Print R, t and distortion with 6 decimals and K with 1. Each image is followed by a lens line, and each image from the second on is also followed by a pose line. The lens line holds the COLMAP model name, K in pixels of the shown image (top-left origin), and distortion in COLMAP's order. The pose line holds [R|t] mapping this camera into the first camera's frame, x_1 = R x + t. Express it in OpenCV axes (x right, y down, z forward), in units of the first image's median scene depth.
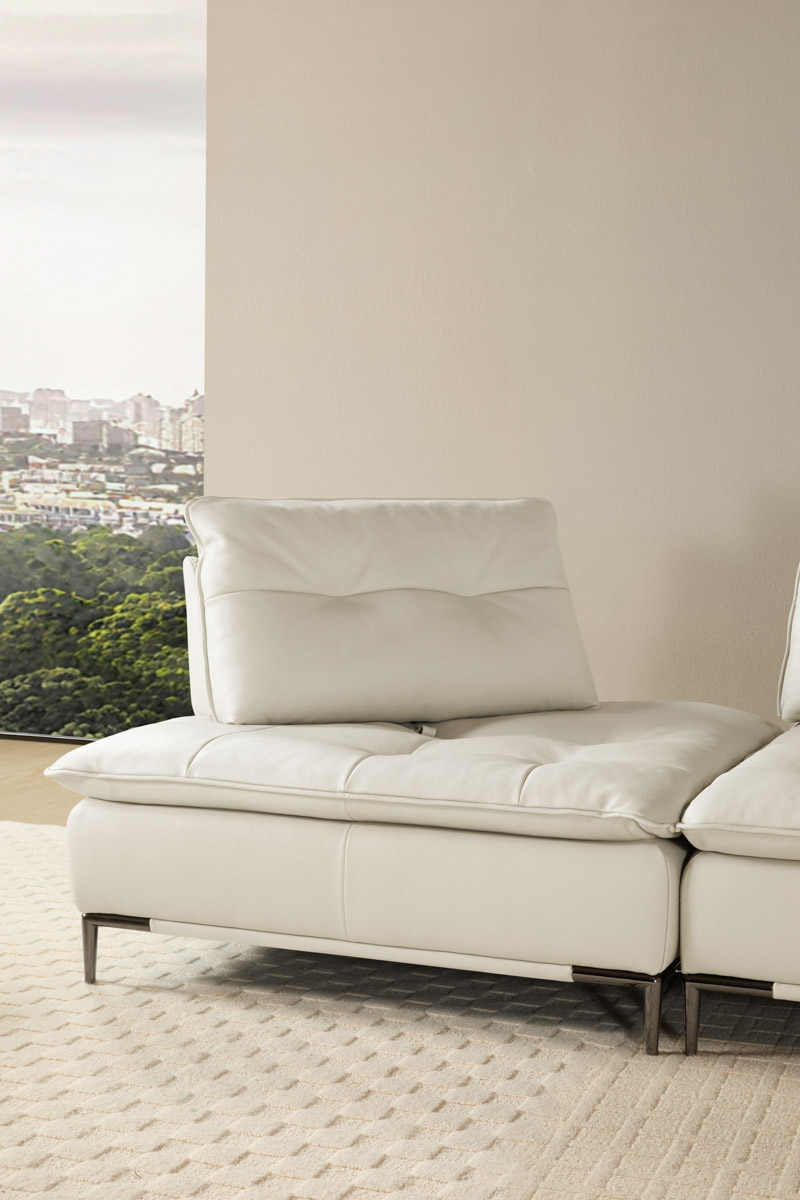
lens RADIAL K [[1758.3, 0, 400.0], [0, 1758.3, 600.0], [0, 0, 1]] dist [-0.018558, -0.080172]
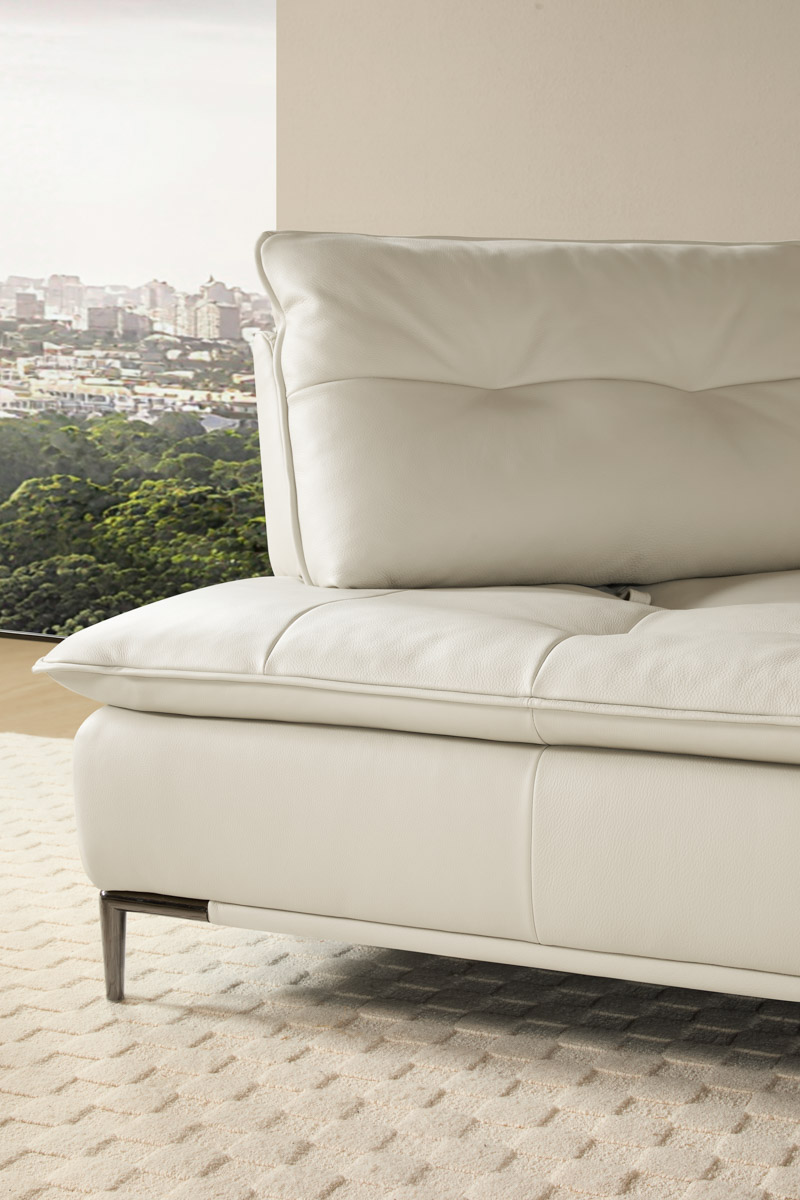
lens RADIAL K [[2100.1, 0, 400.0], [0, 2100.1, 600.0], [0, 0, 1]] dist [0.015554, -0.042679]
pose [[0.998638, -0.006923, -0.051704, -0.036964], [0.010465, 0.997592, 0.068559, 0.026486], [0.051105, -0.069007, 0.996306, 0.281078]]
